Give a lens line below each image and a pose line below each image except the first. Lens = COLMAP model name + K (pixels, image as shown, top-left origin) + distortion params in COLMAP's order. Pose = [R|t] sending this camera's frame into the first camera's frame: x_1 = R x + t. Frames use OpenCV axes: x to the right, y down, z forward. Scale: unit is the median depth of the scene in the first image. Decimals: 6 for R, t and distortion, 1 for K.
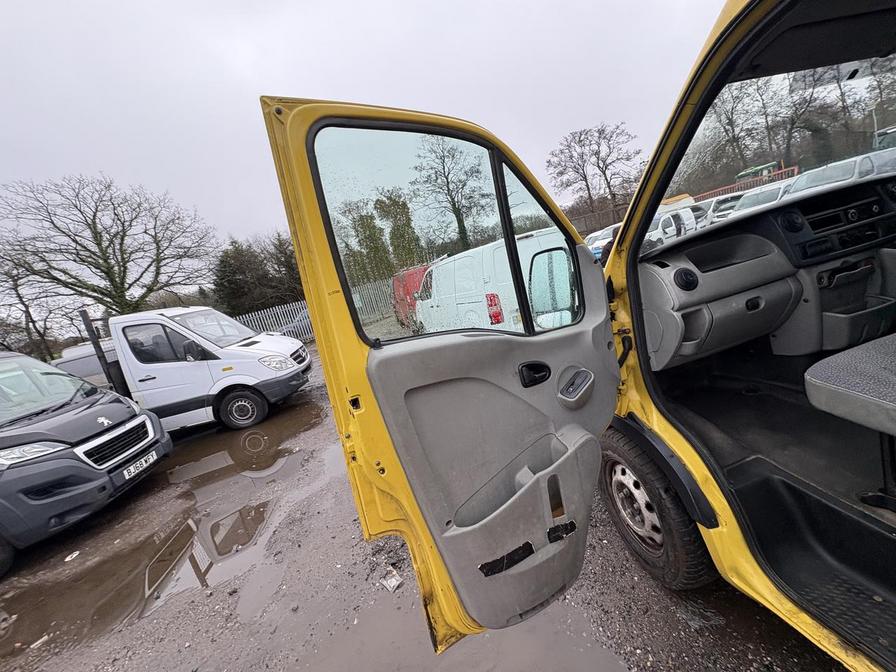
lens RADIAL K [[356.6, 0, 448.8], [0, 356.6, 337.0], [0, 0, 1]] dist [-0.002840, 0.000932]
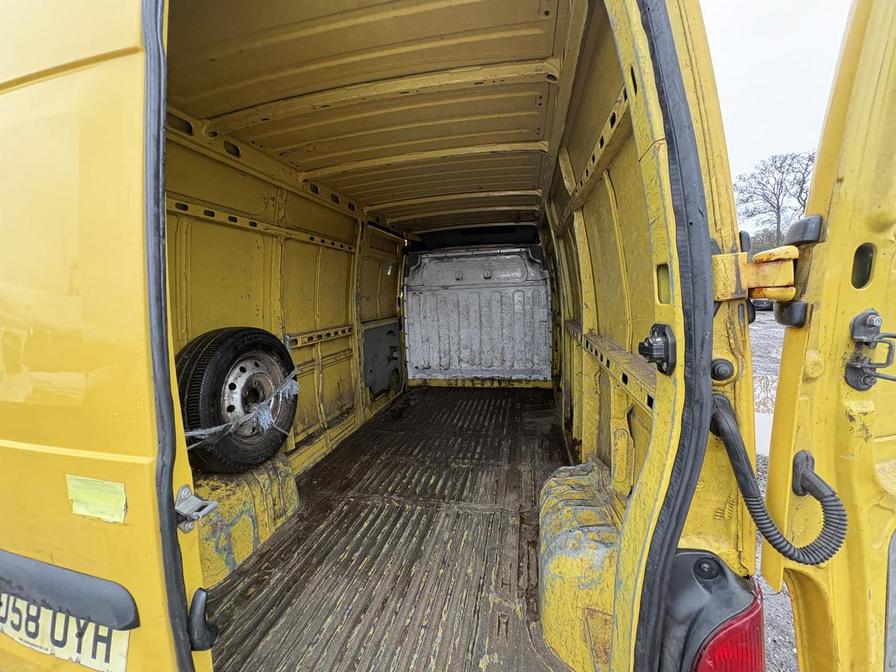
lens RADIAL K [[356.6, 0, 450.4], [0, 356.6, 332.8], [0, 0, 1]] dist [-0.002840, 0.000932]
pose [[0.896334, 0.251407, -0.365213, 1.752809], [-0.250353, 0.966805, 0.051097, -0.120753], [0.365936, 0.045633, 0.929521, -1.977963]]
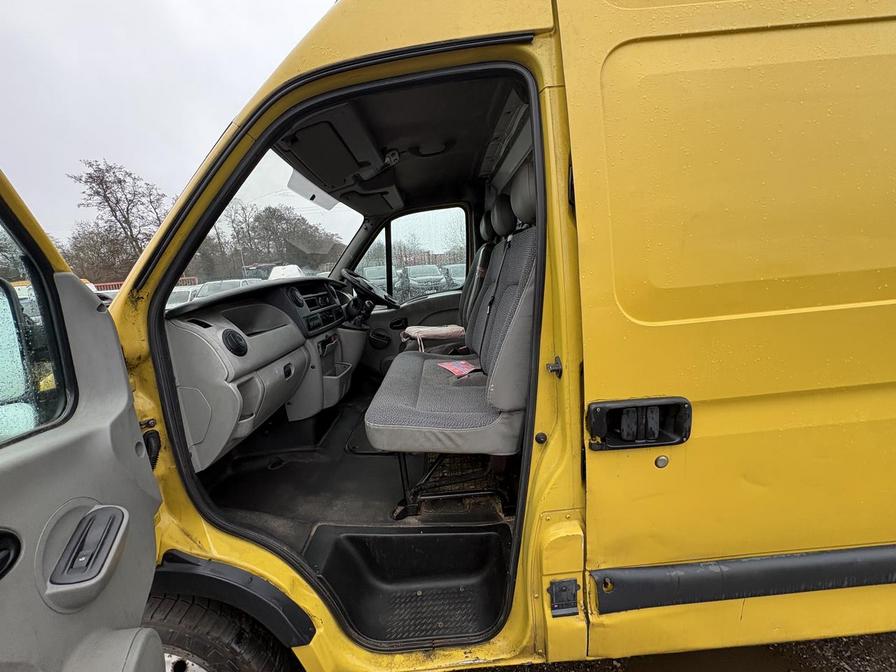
lens RADIAL K [[356.6, 0, 449.4], [0, 356.6, 334.8], [0, 0, 1]] dist [-0.002840, 0.000932]
pose [[0.194376, 0.063596, 0.978863, -0.034768], [0.202568, 0.973784, -0.103491, 0.003984], [-0.959783, 0.218402, 0.176398, 0.338595]]
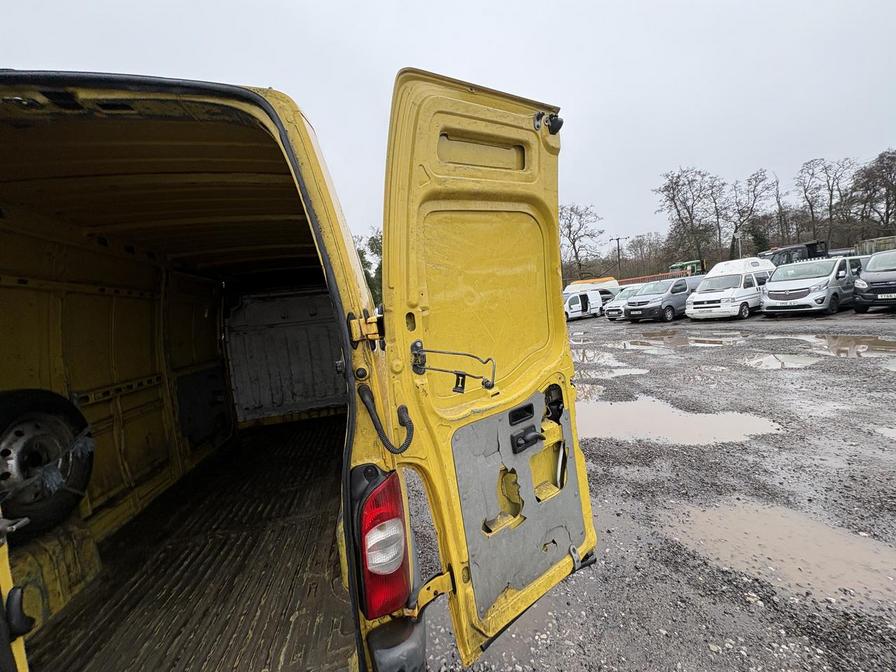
lens RADIAL K [[356.6, 0, 449.6], [0, 356.6, 334.4], [0, 0, 1]] dist [-0.002840, 0.000932]
pose [[0.989406, 0.145115, 0.004145, 2.164790], [-0.143979, 0.984517, -0.099976, -0.185789], [-0.018589, 0.098320, 0.994981, -2.449581]]
